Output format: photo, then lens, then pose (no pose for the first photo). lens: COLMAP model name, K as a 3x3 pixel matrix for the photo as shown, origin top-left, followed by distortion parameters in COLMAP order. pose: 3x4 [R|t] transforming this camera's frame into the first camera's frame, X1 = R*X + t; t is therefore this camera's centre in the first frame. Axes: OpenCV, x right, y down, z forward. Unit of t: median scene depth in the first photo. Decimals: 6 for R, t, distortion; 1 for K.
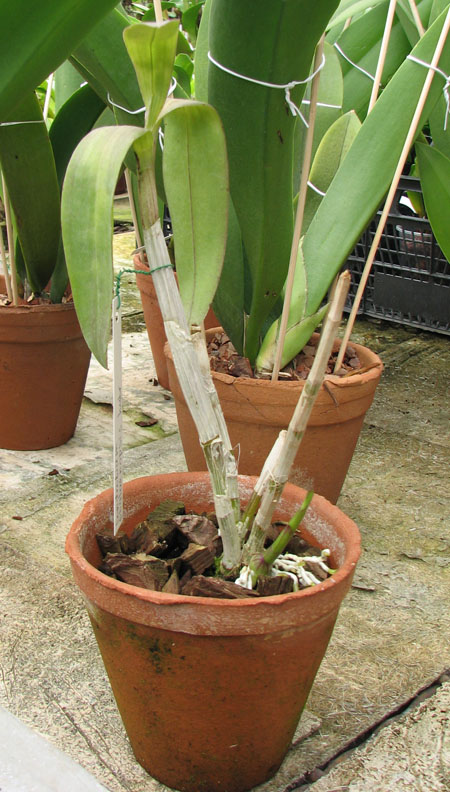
lens RADIAL K [[980.7, 0, 160.2], [0, 980.7, 316.0], [0, 0, 1]] dist [-0.189327, 0.194187]
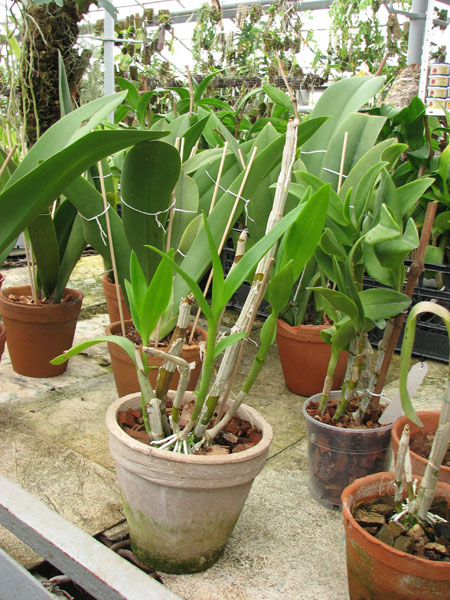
lens RADIAL K [[637.4, 0, 207.7], [0, 637.4, 288.4], [0, 0, 1]] dist [-0.199980, 0.254875]
pose [[0.995614, 0.022851, 0.090727, 0.094773], [-0.022607, 0.999738, -0.003720, -0.052770], [-0.090788, 0.001653, 0.995869, -0.340012]]
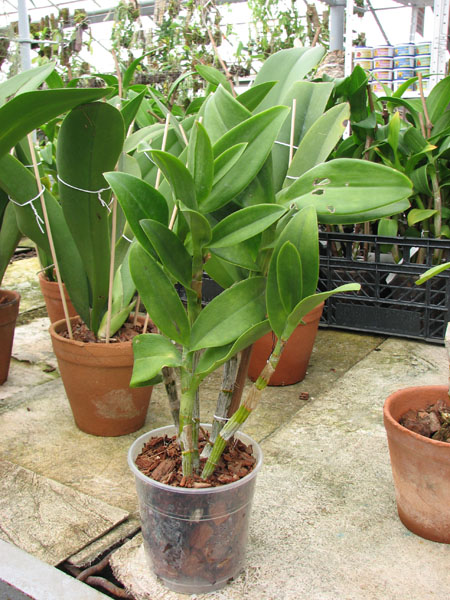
lens RADIAL K [[637.4, 0, 207.7], [0, 637.4, 288.4], [0, 0, 1]] dist [-0.199980, 0.254875]
pose [[0.979659, -0.049910, 0.194365, 0.070077], [0.052101, 0.998623, -0.006174, -0.019991], [-0.193789, 0.016175, 0.980910, -0.215282]]
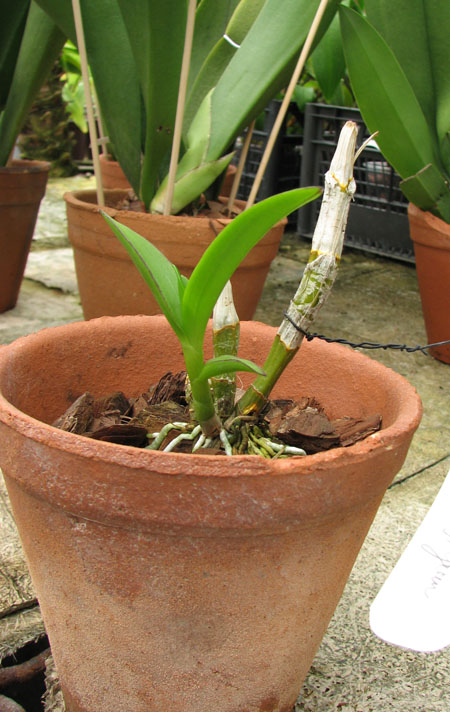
lens RADIAL K [[796.3, 0, 255.9], [0, 796.3, 322.0], [0, 0, 1]] dist [-0.200361, 0.214394]
pose [[0.997102, 0.059219, 0.047763, 0.163353], [-0.060323, 0.997936, 0.022021, 0.131882], [-0.046361, -0.024839, 0.998616, 0.208871]]
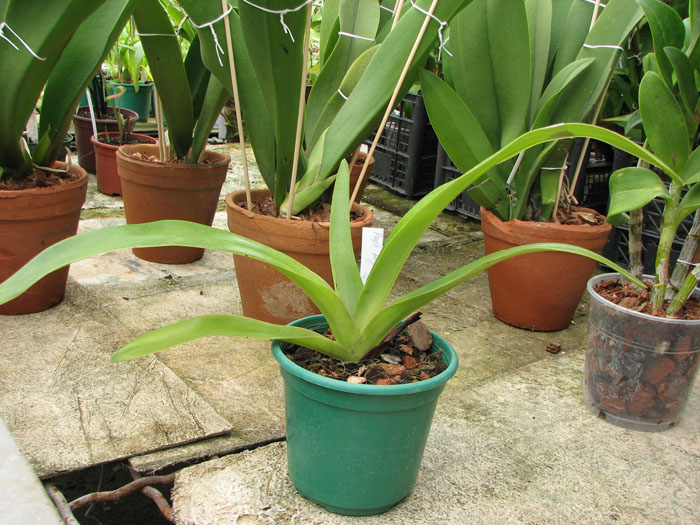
lens RADIAL K [[743.7, 0, 349.1], [0, 743.7, 285.5], [0, 0, 1]] dist [-0.199980, 0.254875]
pose [[0.988355, 0.121421, -0.091716, 0.301681], [-0.113495, 0.989704, 0.087202, 0.051427], [0.101360, -0.075778, 0.991960, -0.090115]]
